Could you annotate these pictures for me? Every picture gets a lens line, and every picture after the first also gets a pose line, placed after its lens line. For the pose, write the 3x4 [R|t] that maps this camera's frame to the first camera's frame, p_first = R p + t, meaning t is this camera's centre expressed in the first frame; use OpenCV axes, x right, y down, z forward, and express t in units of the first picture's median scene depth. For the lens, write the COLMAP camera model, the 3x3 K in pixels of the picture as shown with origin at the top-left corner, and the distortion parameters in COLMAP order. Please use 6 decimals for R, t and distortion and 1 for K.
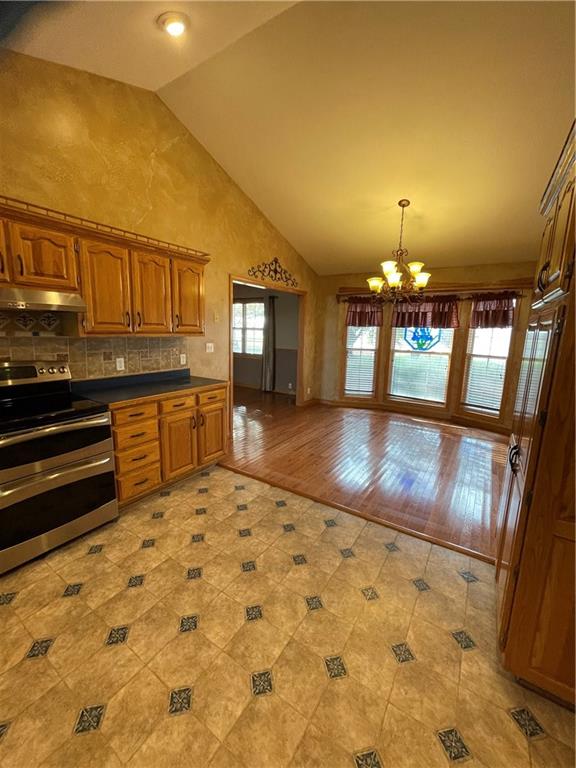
lens RADIAL K [[310.2, 0, 286.3], [0, 310.2, 382.4], [0, 0, 1]] dist [-0.004388, 0.000083]
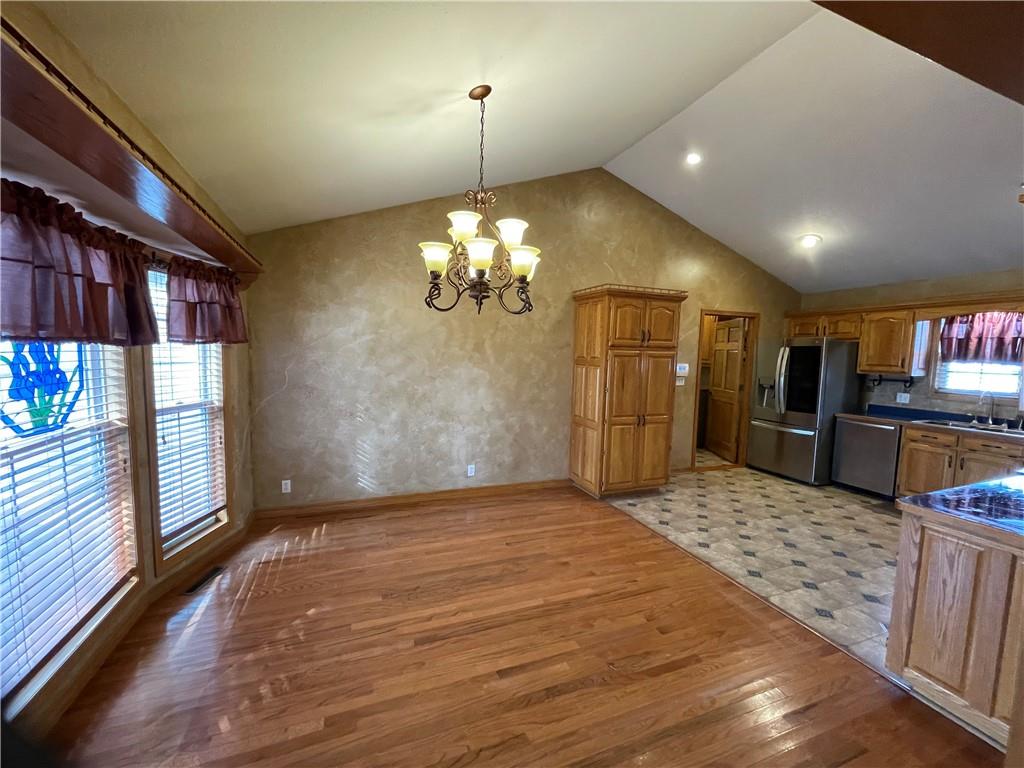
lens RADIAL K [[413.6, 0, 507.6], [0, 413.6, 389.3], [0, 0, 1]] dist [-0.004388, 0.000083]
pose [[-0.807363, -0.094913, 0.582372, -0.078523], [0.059404, 0.968889, 0.240261, -0.392175], [-0.587057, 0.228573, -0.776607, 2.100044]]
